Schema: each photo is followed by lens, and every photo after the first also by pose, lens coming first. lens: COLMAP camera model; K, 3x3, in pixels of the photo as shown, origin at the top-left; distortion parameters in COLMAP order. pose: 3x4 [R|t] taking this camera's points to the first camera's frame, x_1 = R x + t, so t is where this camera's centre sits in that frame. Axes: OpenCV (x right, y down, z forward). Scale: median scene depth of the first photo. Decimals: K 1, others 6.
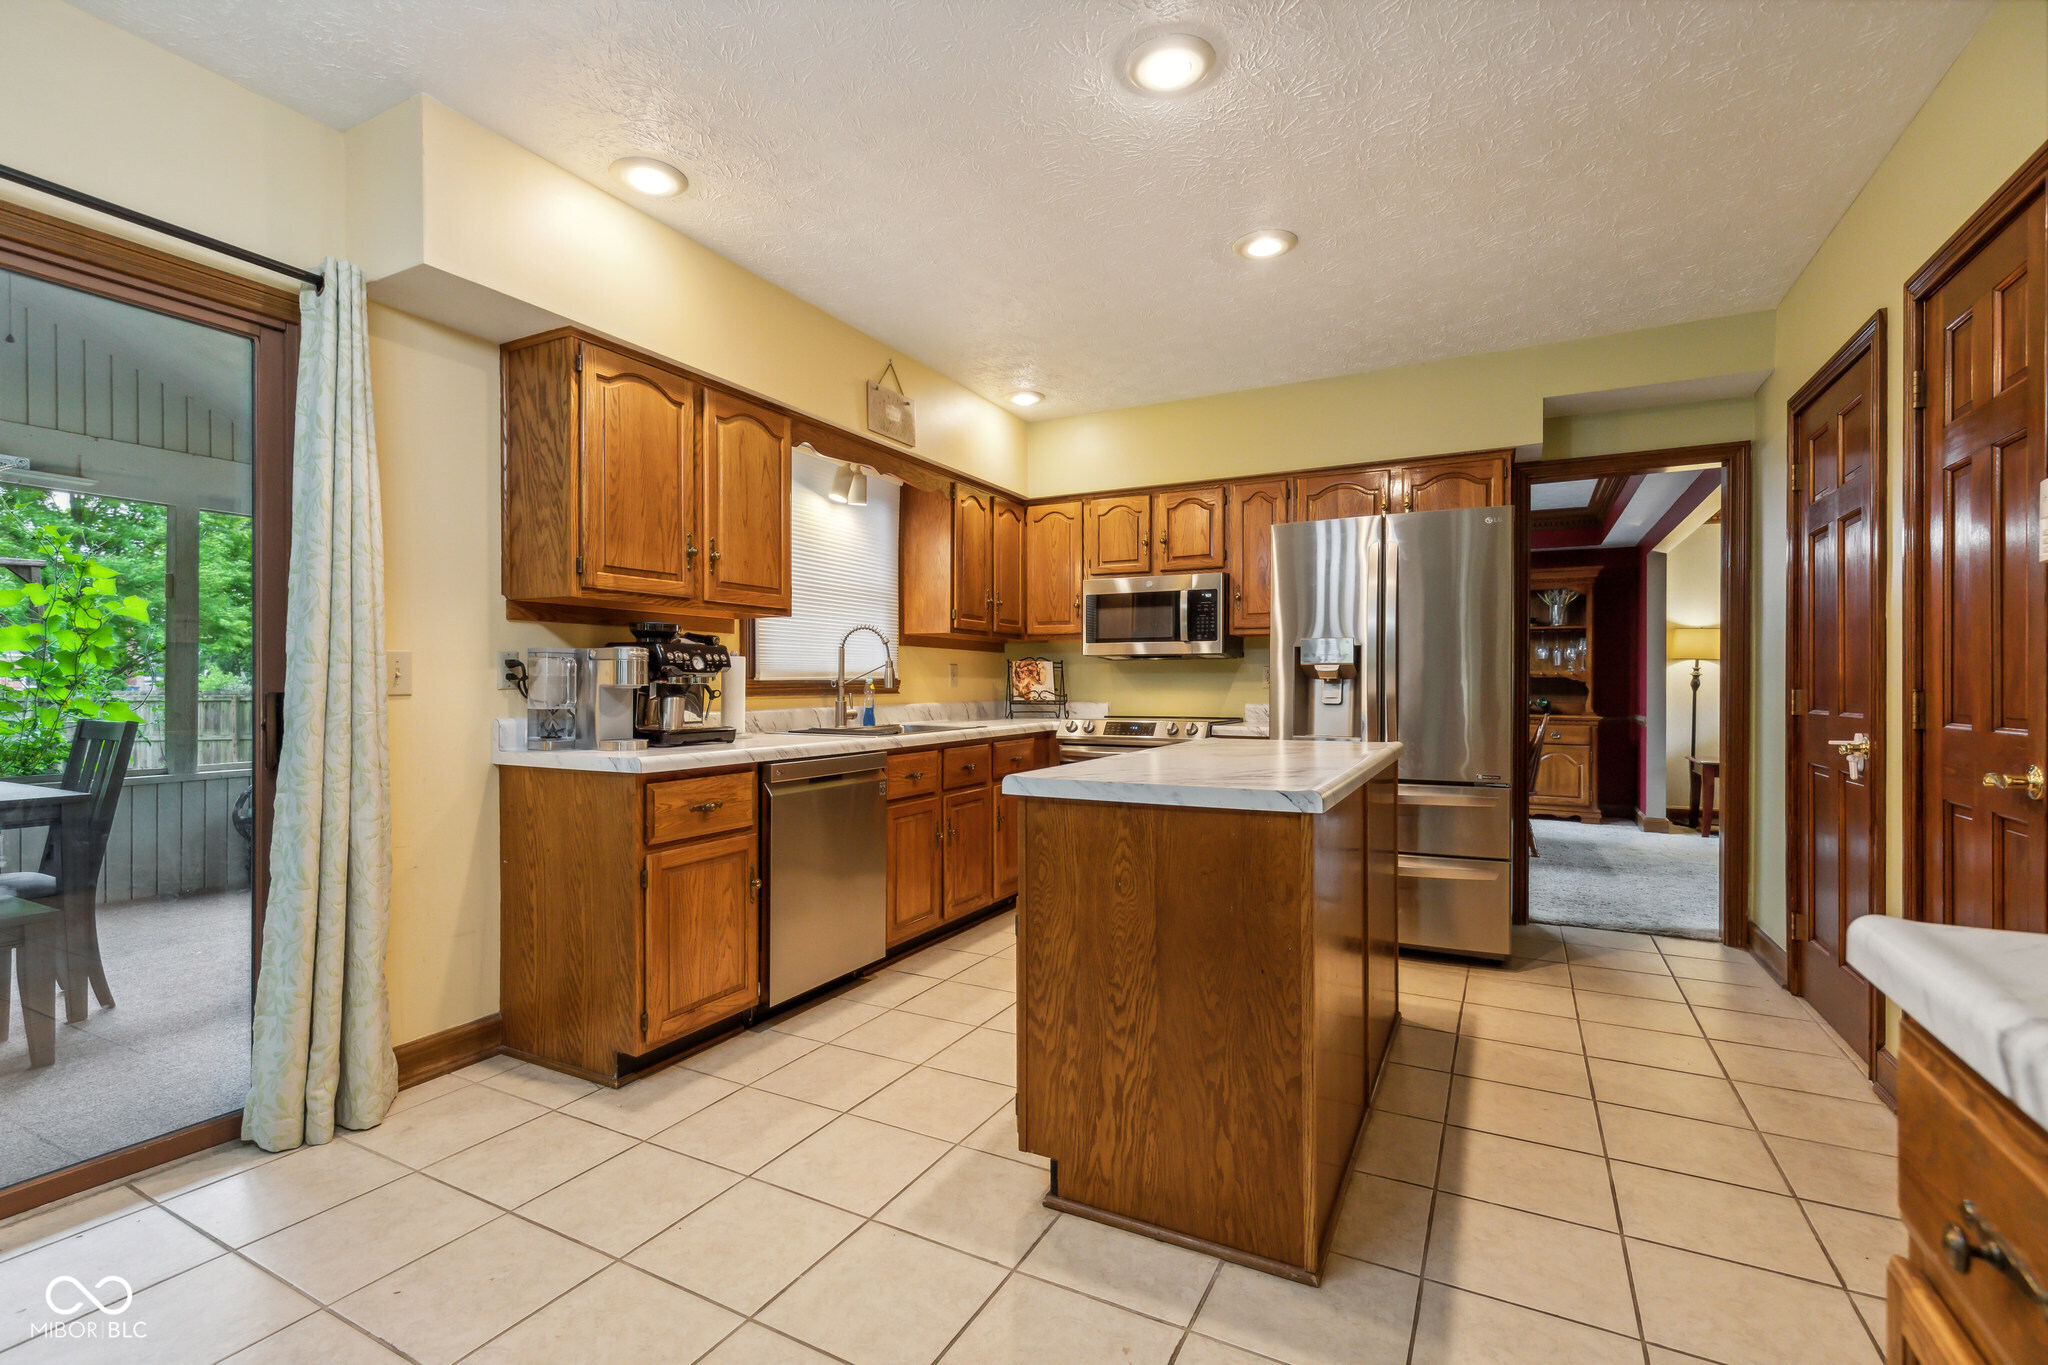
lens RADIAL K [[926.9, 0, 1000.4], [0, 926.9, 683.1], [0, 0, 1]] dist [0.019896, -0.000087]
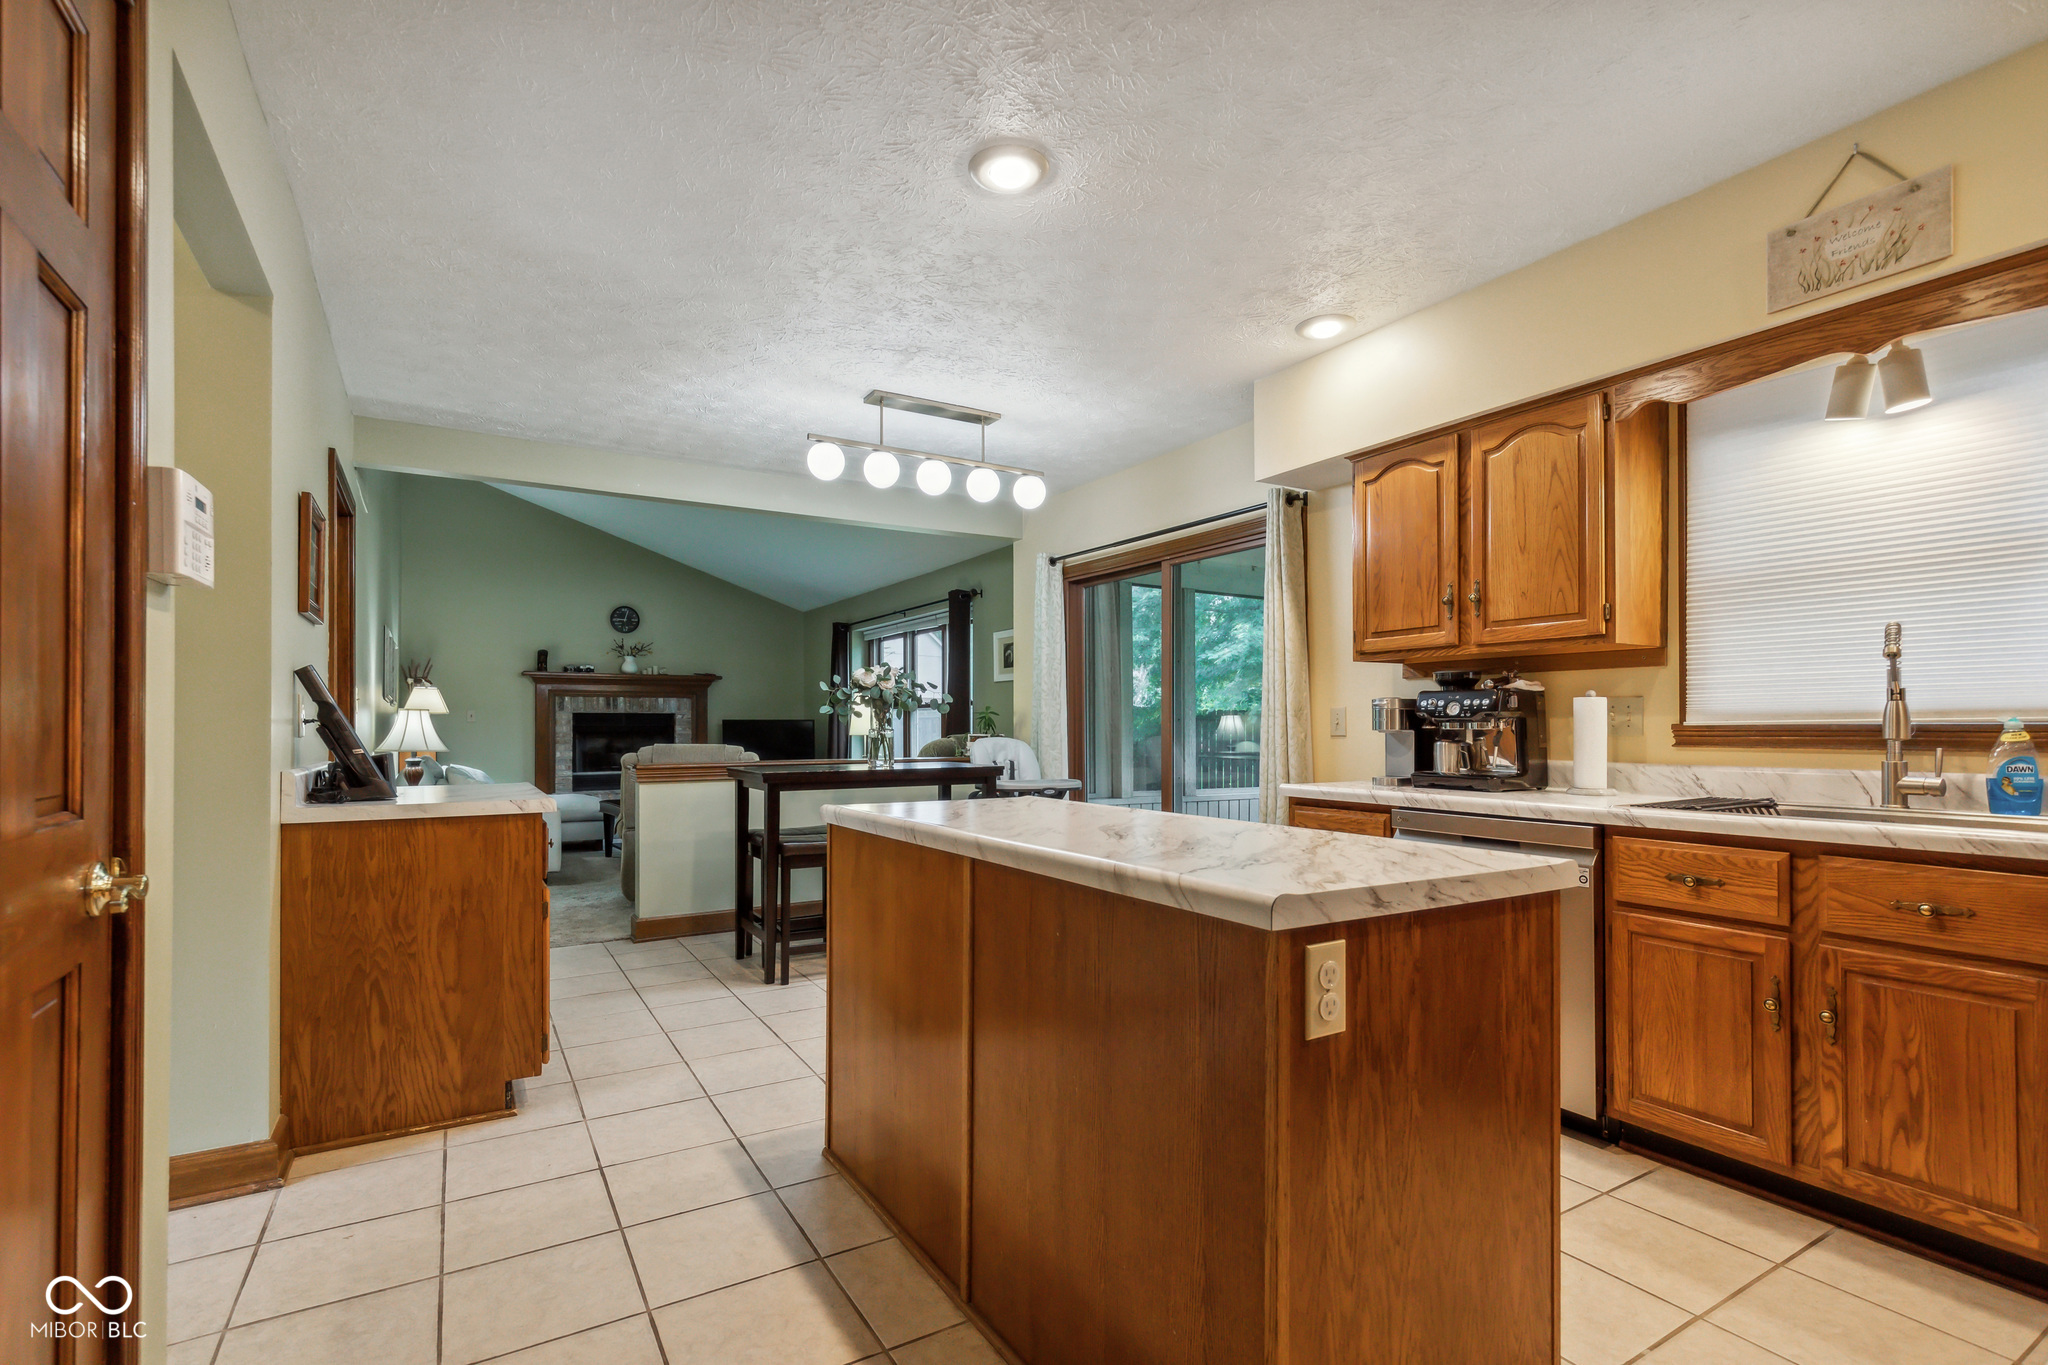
lens RADIAL K [[943.1, 0, 1021.6], [0, 943.1, 724.6], [0, 0, 1]] dist [0.001860, 0.000022]
pose [[-0.499514, -0.009060, -0.866259, 0.780350], [-0.005154, 0.999959, -0.007487, 0.005637], [0.866291, 0.000725, -0.499540, 1.079148]]
